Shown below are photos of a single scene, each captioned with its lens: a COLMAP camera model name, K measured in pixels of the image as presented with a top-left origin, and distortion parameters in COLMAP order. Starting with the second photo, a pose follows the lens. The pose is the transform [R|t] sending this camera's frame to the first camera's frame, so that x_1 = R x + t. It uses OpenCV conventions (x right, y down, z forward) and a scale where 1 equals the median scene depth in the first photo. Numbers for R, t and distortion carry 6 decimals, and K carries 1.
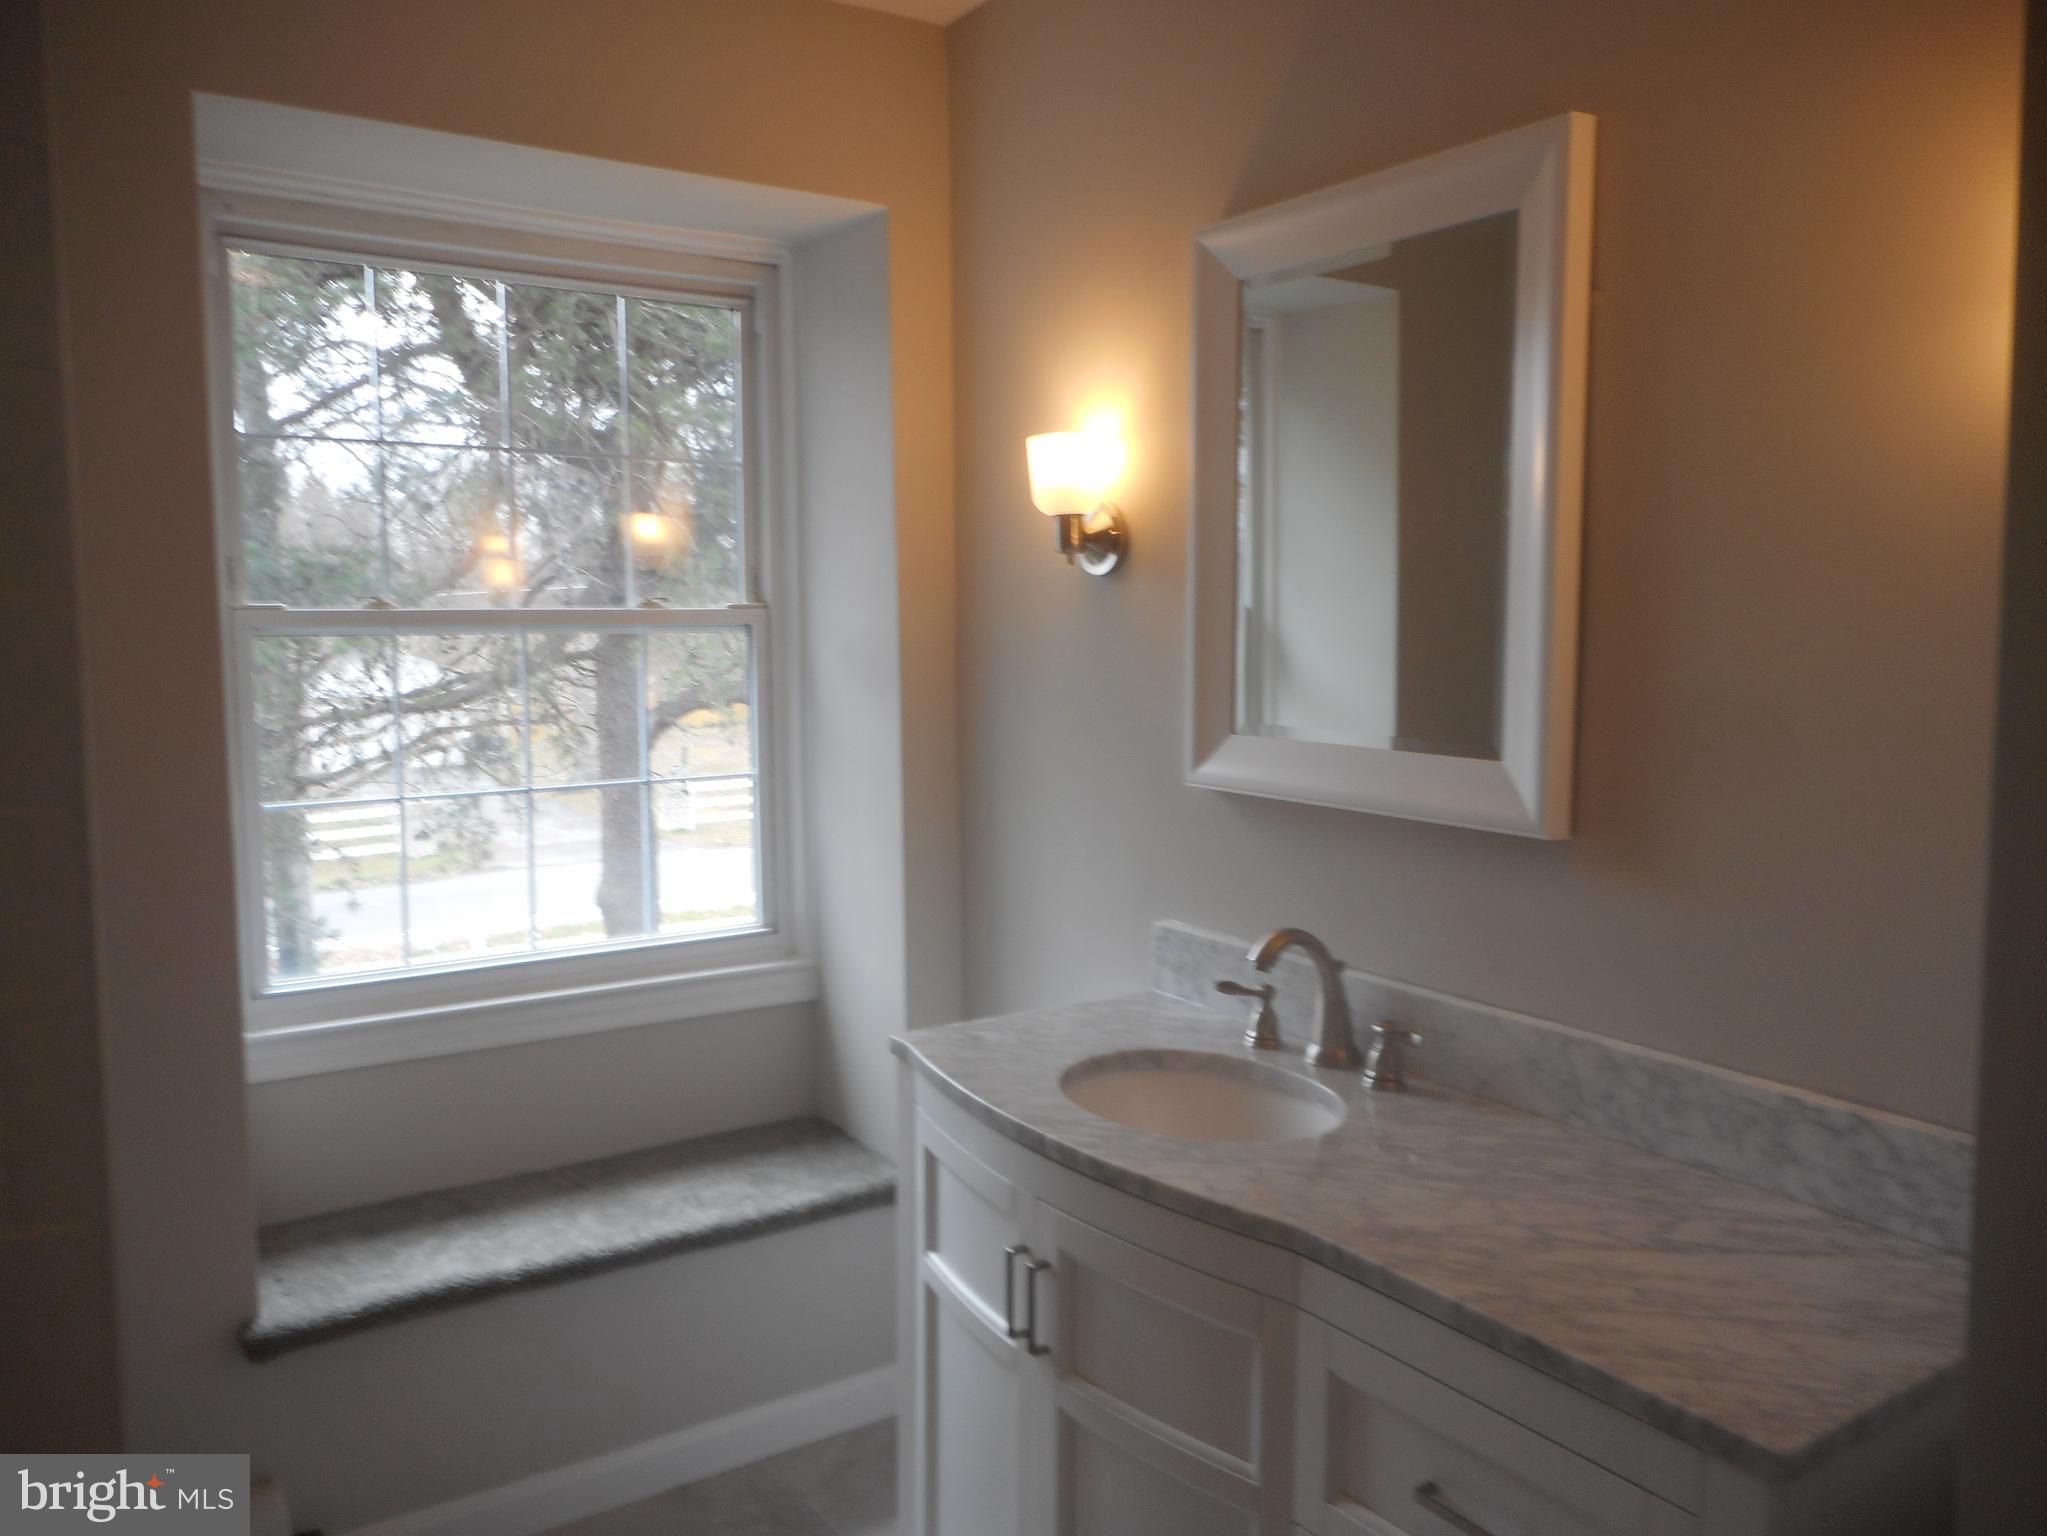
lens RADIAL K [[1559.7, 0, 1031.4], [0, 1559.7, 759.8], [0, 0, 1]] dist [-0.002555, 0.002950]
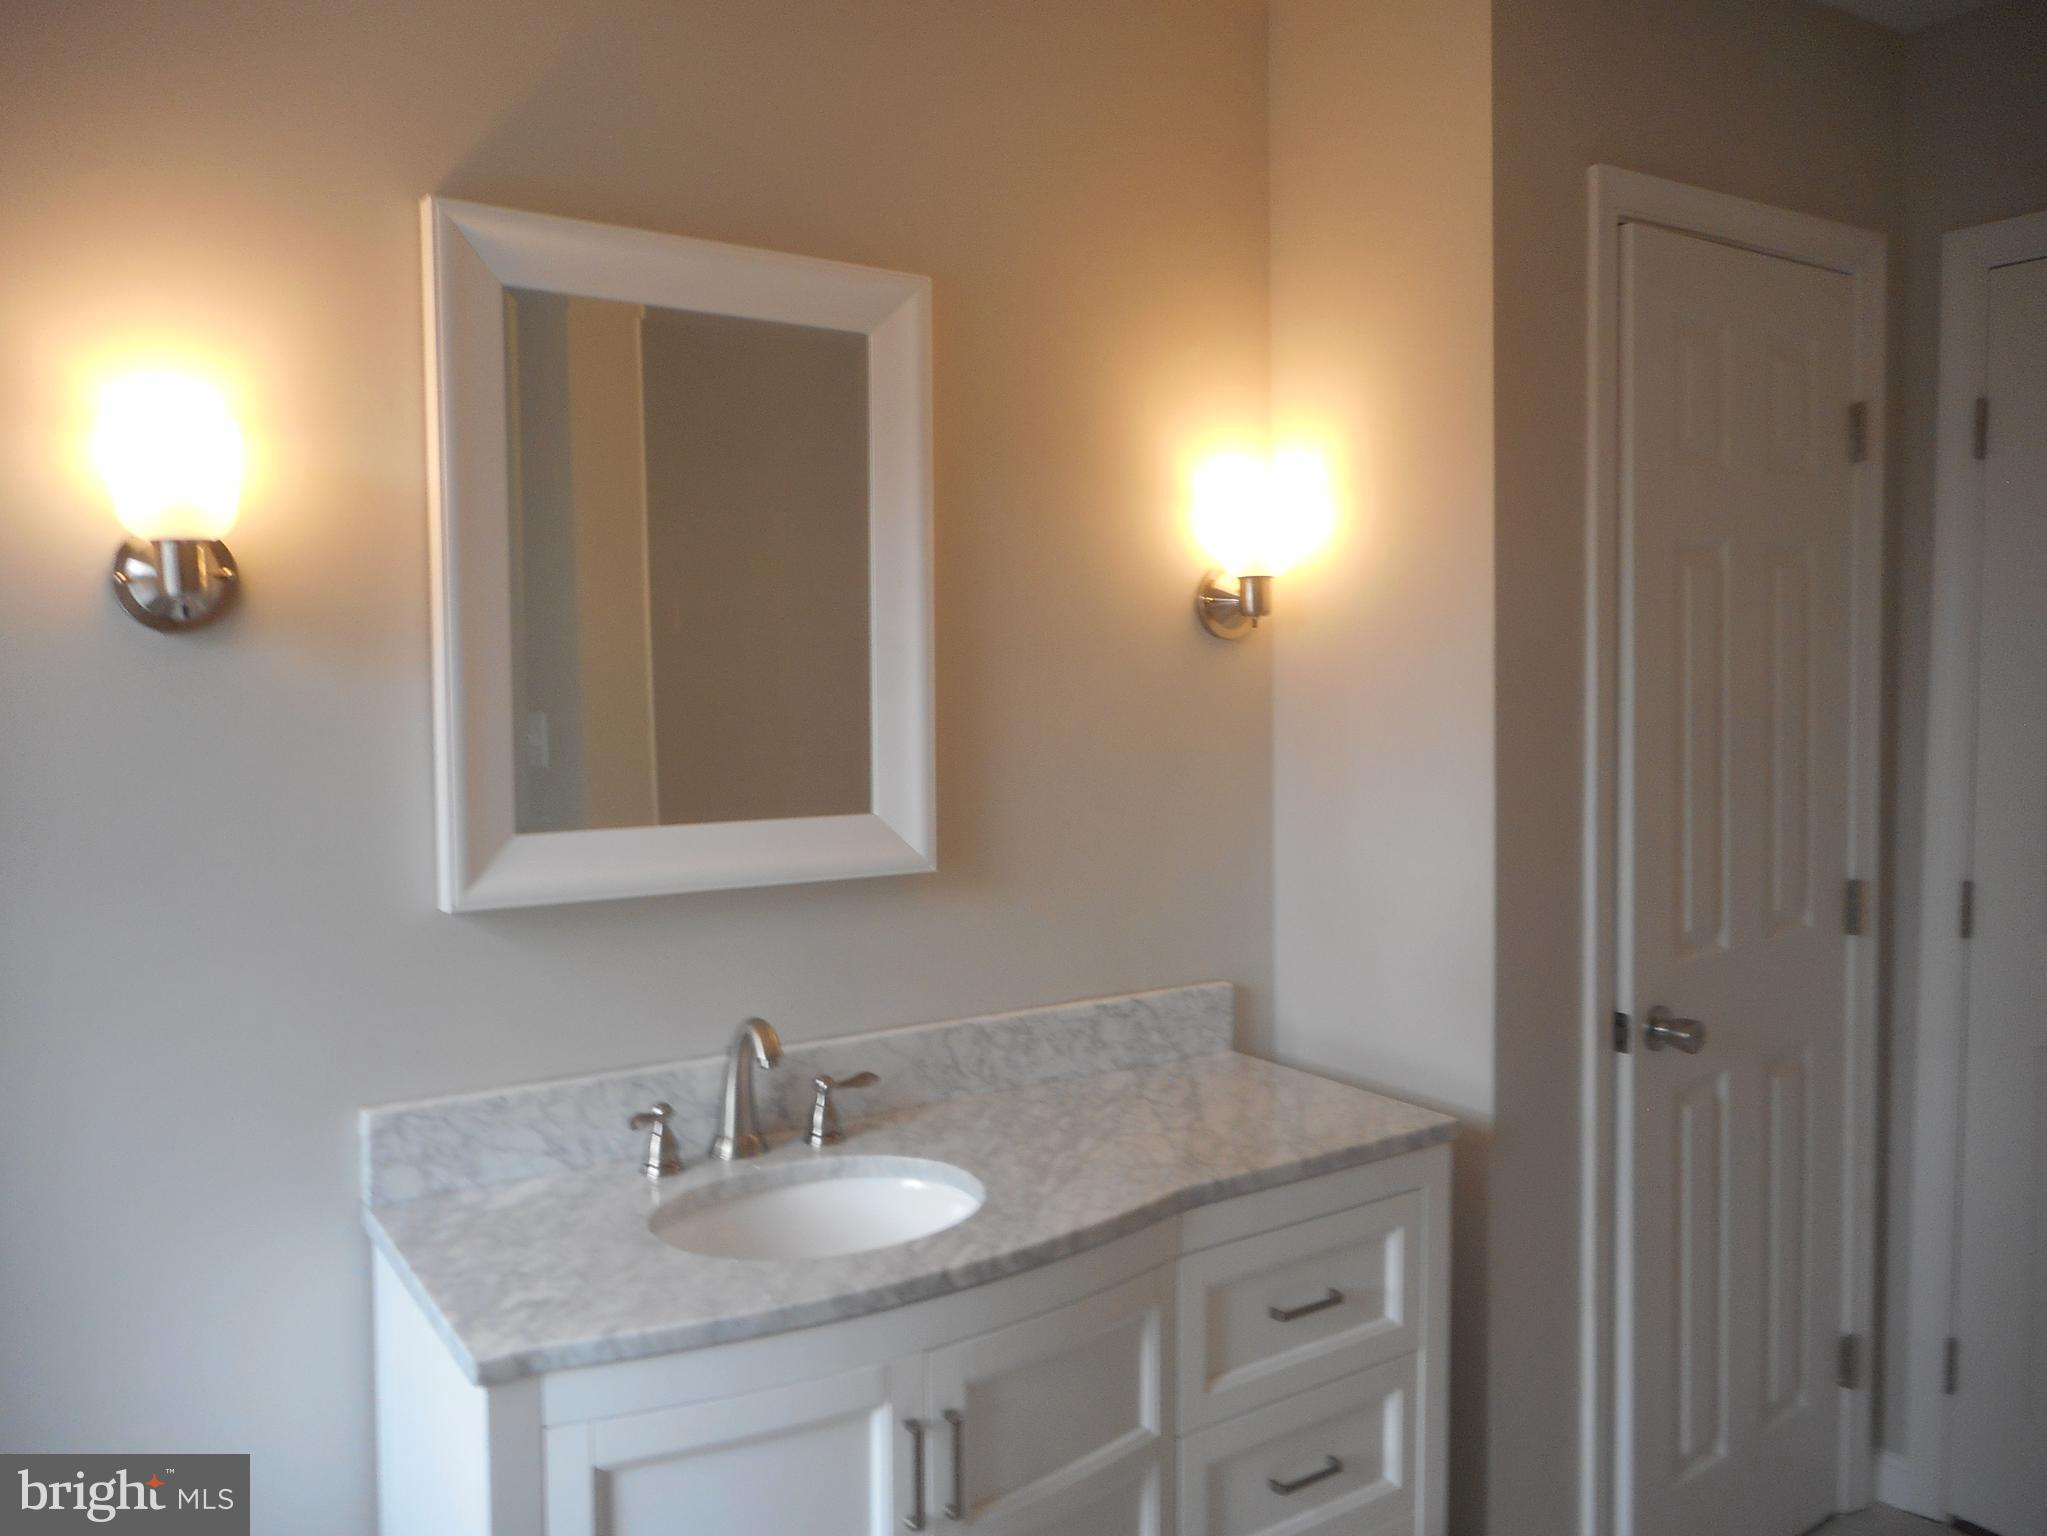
lens RADIAL K [[1559.7, 0, 1026.0], [0, 1559.7, 762.8], [0, 0, 1]] dist [-0.002555, 0.002950]
pose [[-0.000744, -0.062881, 0.998021, -0.922910], [0.100627, 0.992951, 0.062636, -0.106056], [-0.994924, 0.100474, 0.005589, 0.978850]]
